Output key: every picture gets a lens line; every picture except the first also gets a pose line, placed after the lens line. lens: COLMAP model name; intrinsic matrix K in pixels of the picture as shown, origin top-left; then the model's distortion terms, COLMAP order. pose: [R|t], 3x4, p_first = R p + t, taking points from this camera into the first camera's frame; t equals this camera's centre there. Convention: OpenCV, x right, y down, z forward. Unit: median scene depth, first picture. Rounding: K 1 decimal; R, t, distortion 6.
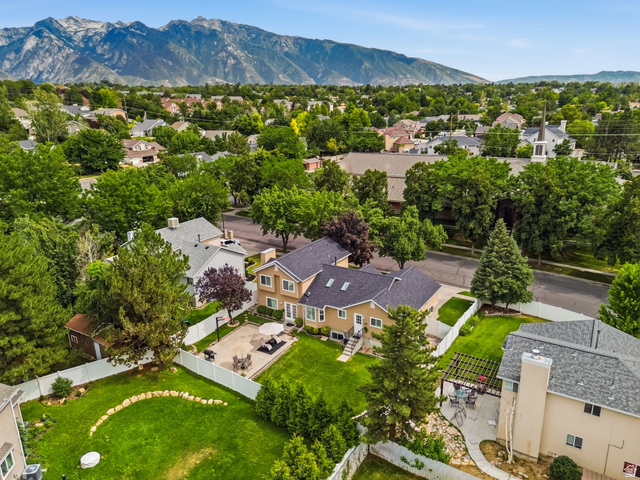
lens RADIAL K [[449.5, 0, 320.0], [0, 449.5, 240.0], [0, 0, 1]] dist [0.002745, 0.000461]
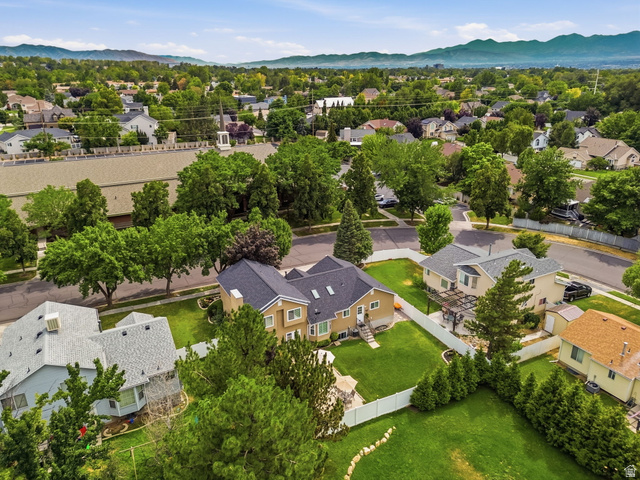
lens RADIAL K [[449.5, 0, 320.0], [0, 449.5, 240.0], [0, 0, 1]] dist [0.002745, 0.000461]
pose [[0.497239, -0.289632, 0.817843, -0.836581], [0.251101, 0.950334, 0.183886, -0.224482], [-0.830483, 0.113926, 0.545270, 0.446154]]
